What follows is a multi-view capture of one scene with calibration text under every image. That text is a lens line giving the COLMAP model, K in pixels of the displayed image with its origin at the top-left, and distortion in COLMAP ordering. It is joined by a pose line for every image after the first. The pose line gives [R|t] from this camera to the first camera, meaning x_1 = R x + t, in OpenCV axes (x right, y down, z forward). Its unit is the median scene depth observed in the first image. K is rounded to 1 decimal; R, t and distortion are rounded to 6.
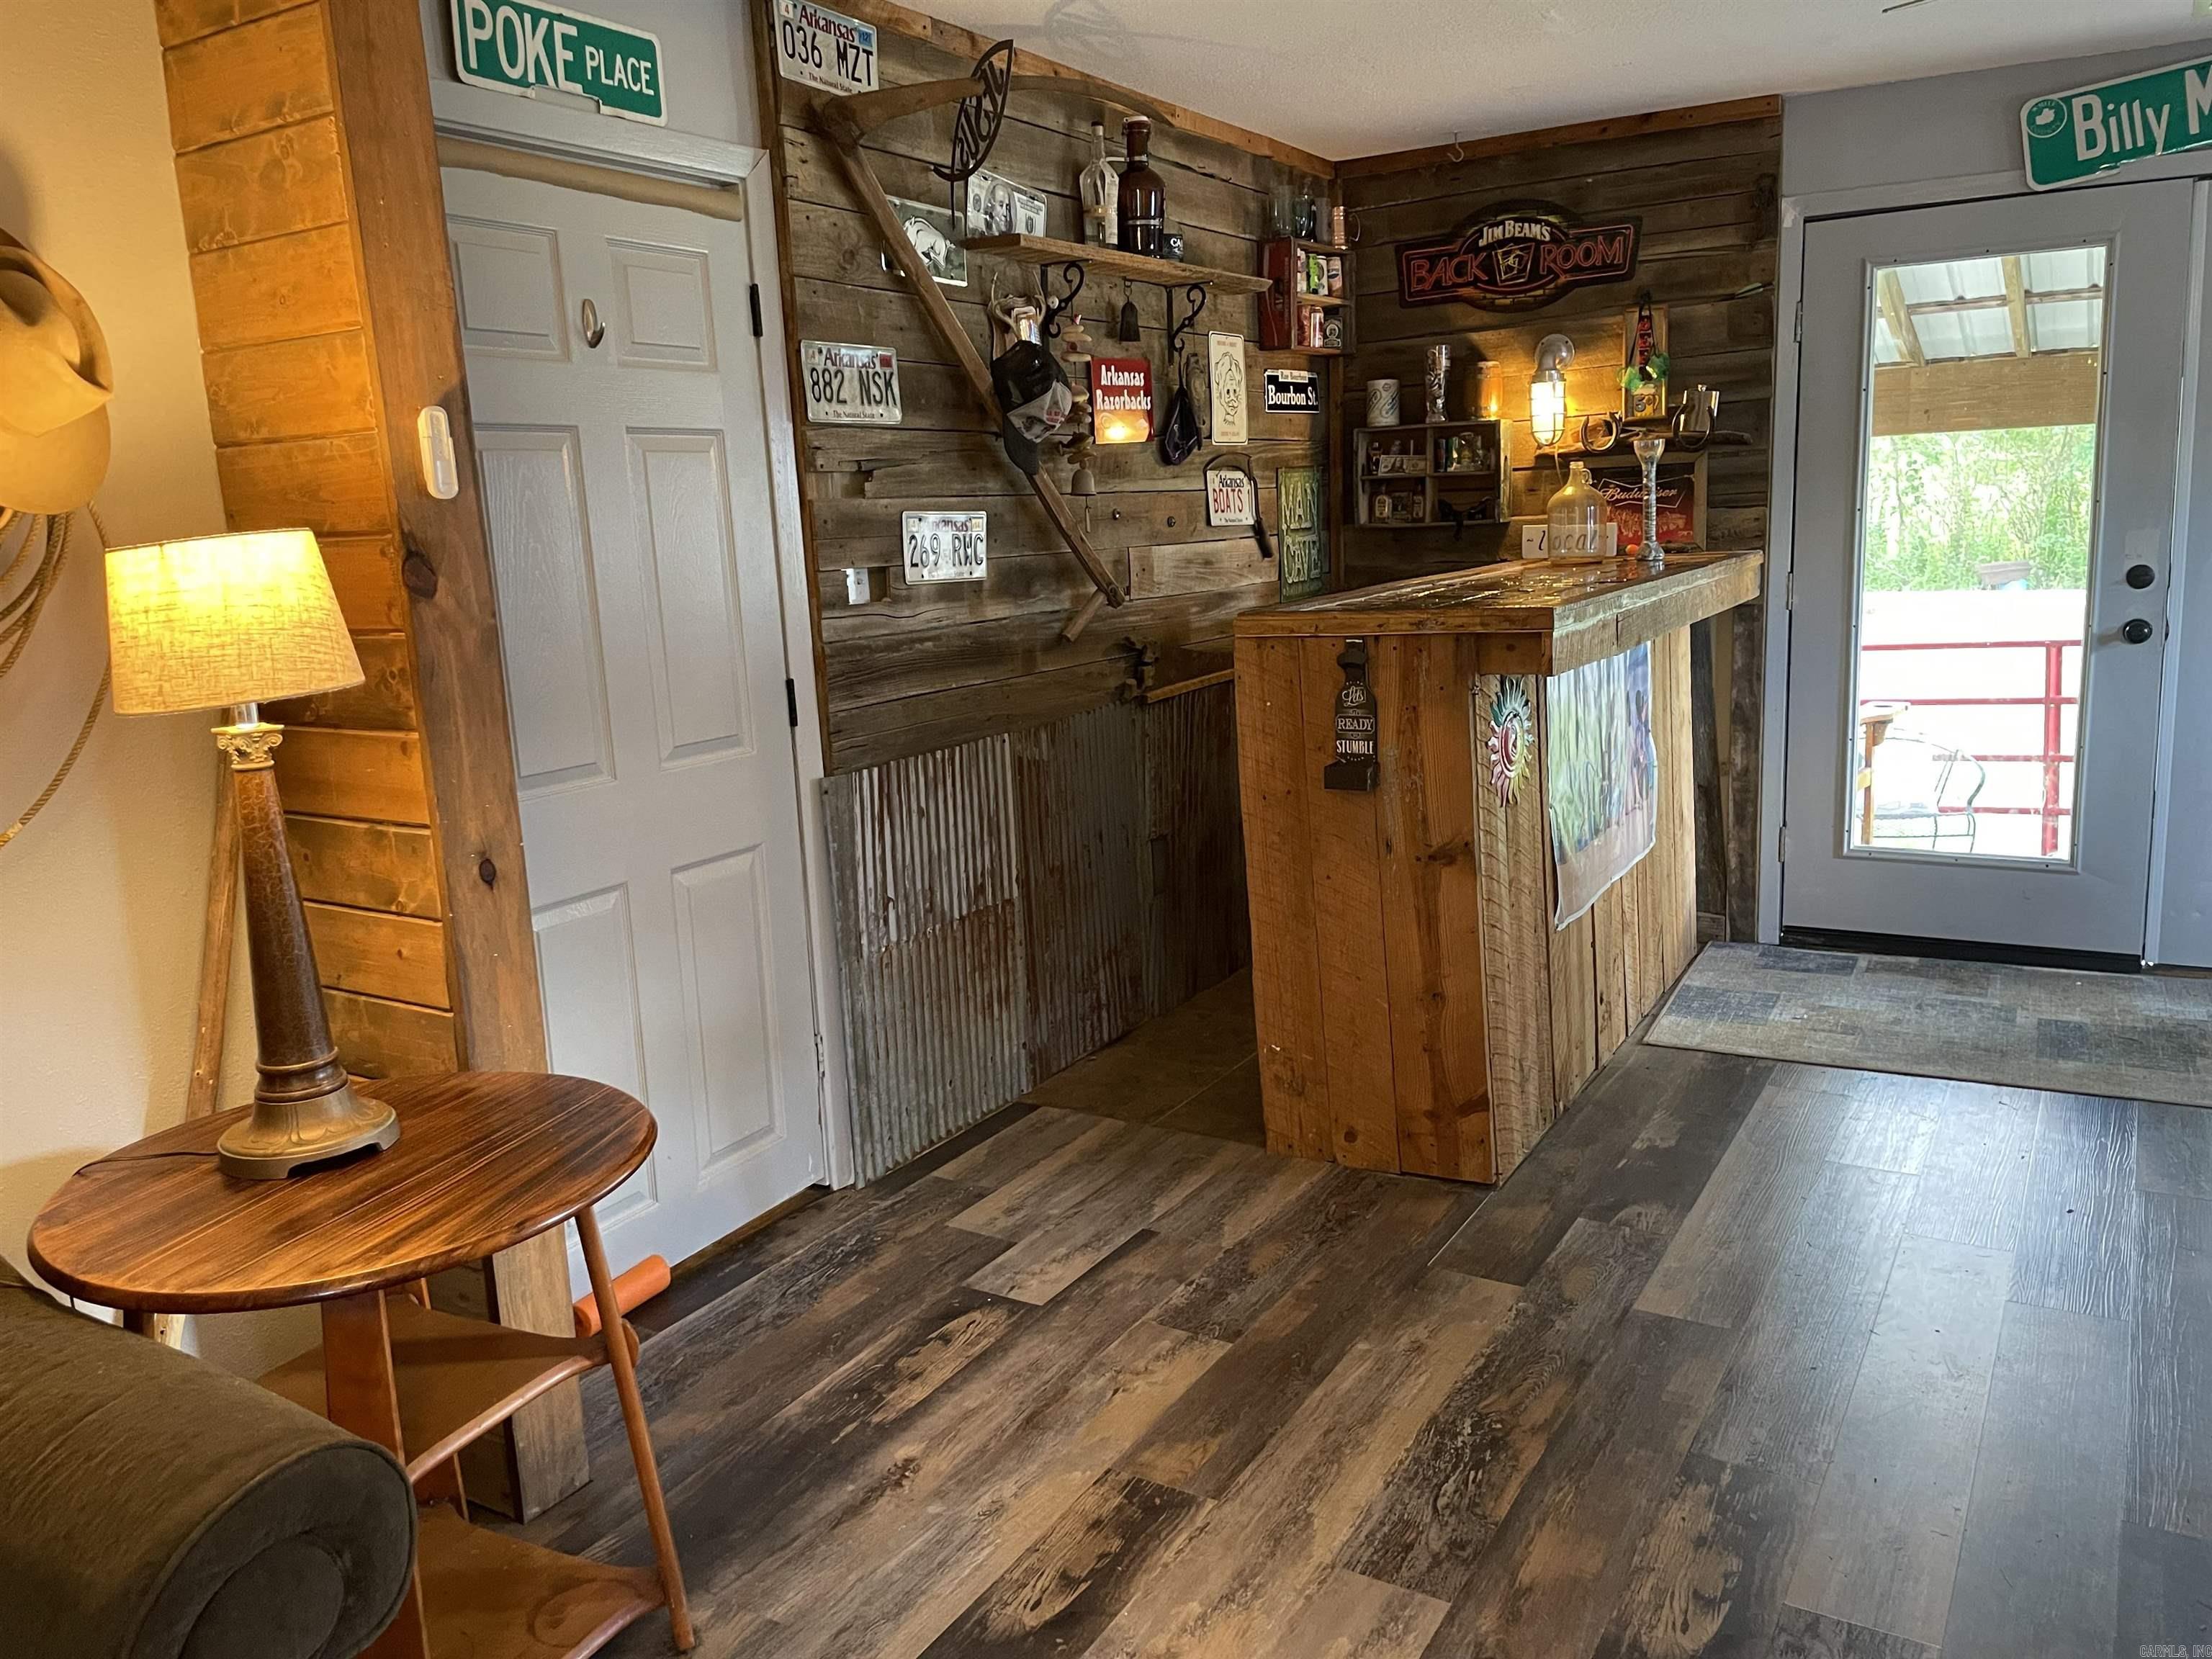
lens RADIAL K [[1661.5, 0, 1110.6], [0, 1661.5, 825.8], [0, 0, 1]] dist [0.087011, -0.118329]
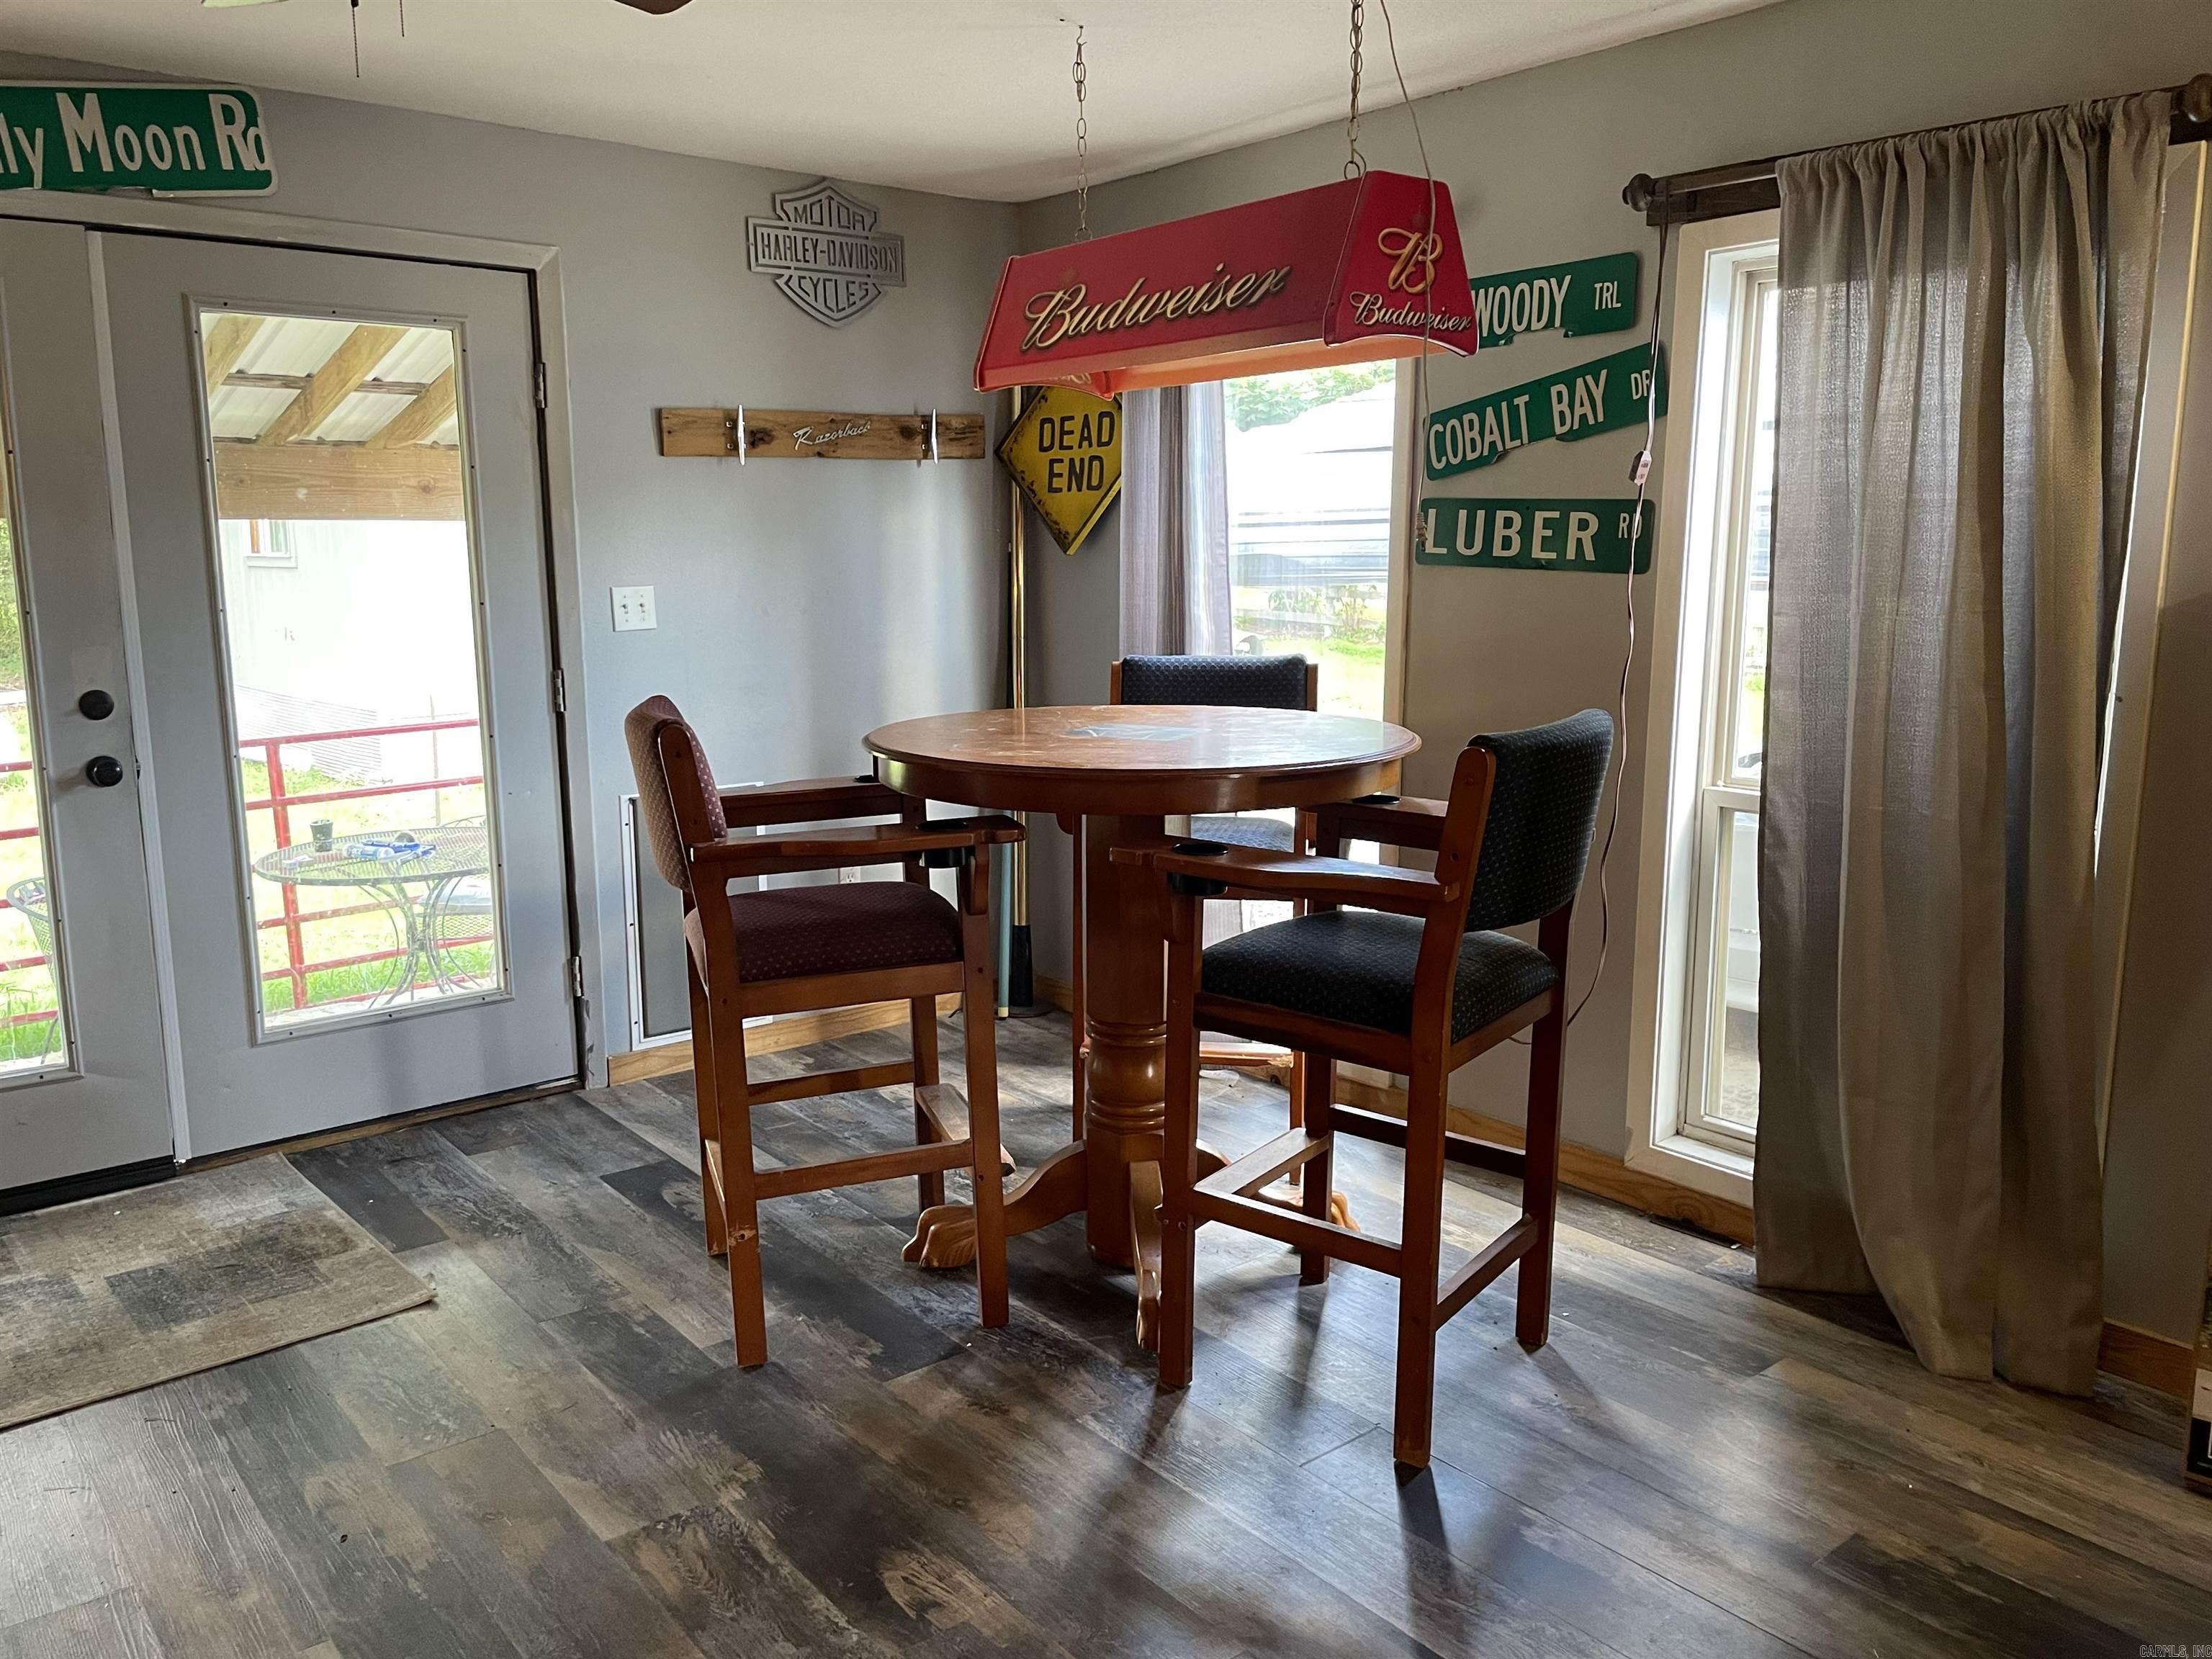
lens RADIAL K [[1661.5, 0, 1111.7], [0, 1661.5, 822.2], [0, 0, 1]] dist [0.087011, -0.118329]
pose [[0.332975, -0.108916, 0.936624, 0.005052], [0.170428, 0.983899, 0.053825, -0.055465], [-0.927406, 0.141704, 0.346176, 0.288176]]
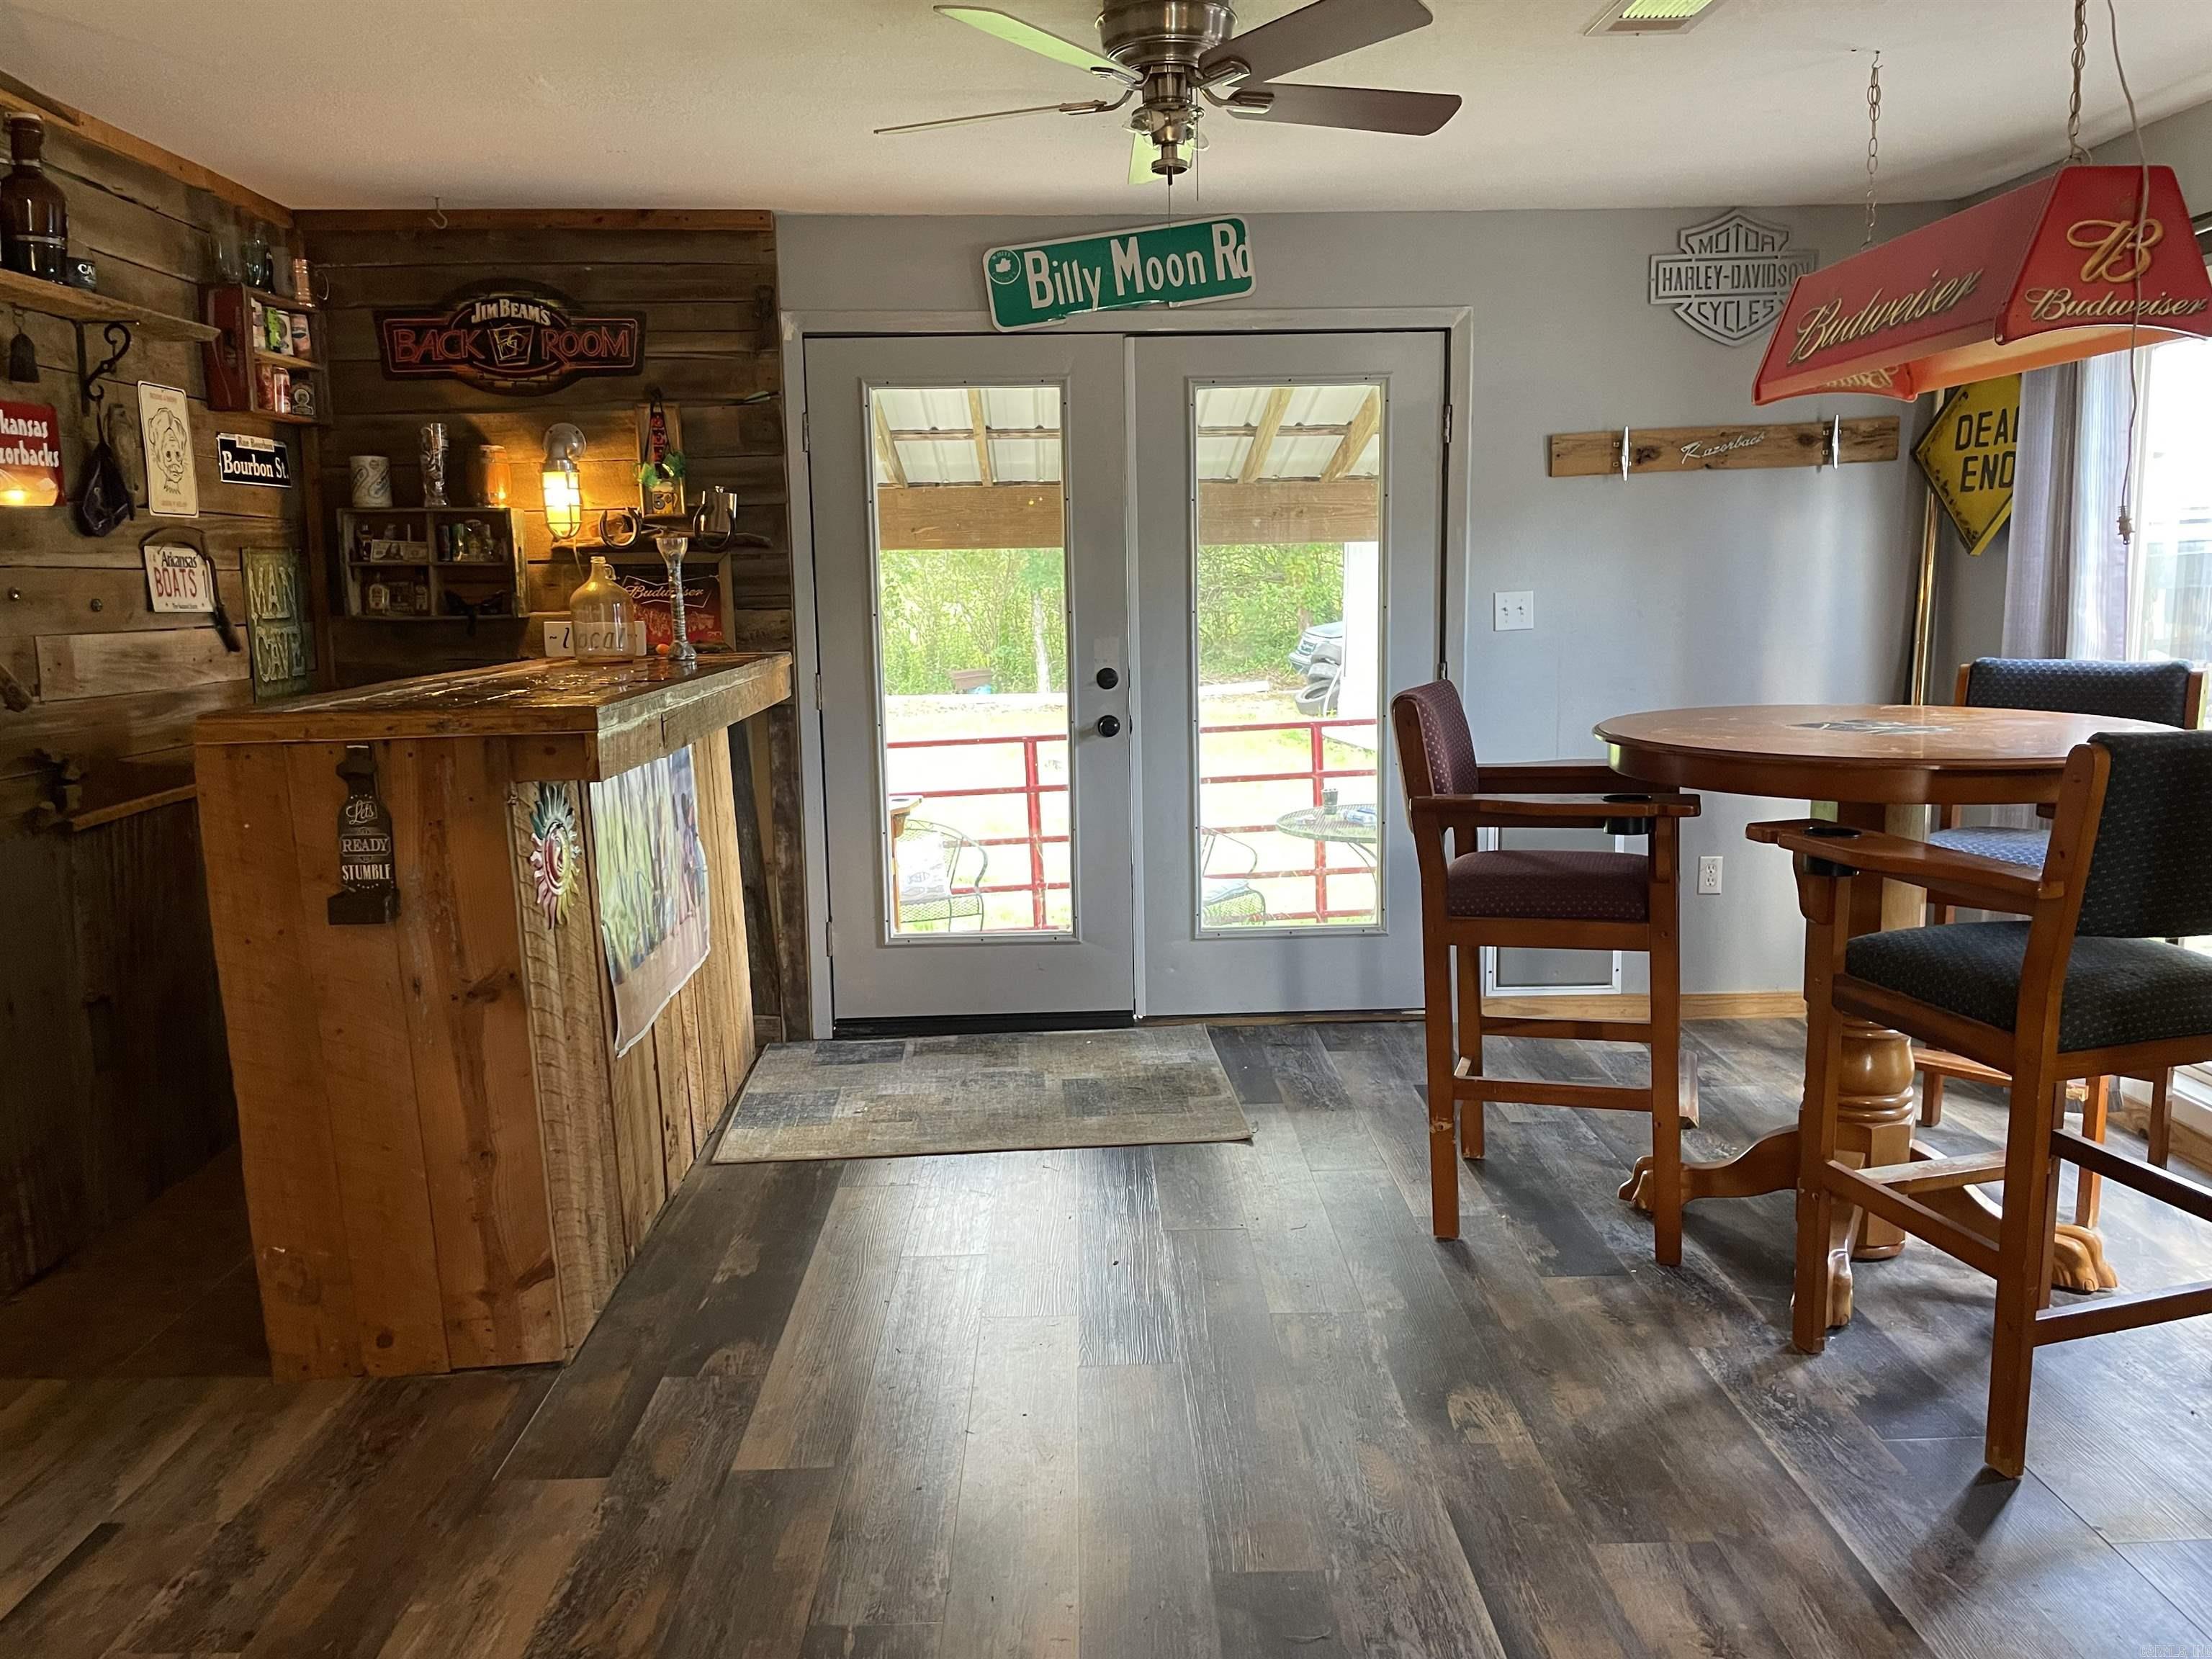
lens RADIAL K [[1661.5, 0, 1118.2], [0, 1661.5, 805.5], [0, 0, 1]] dist [0.087011, -0.118329]
pose [[0.839837, -0.042305, 0.541187, 0.006227], [0.081978, 0.995409, -0.049405, -0.006283], [-0.536613, 0.085857, 0.839449, 0.065470]]
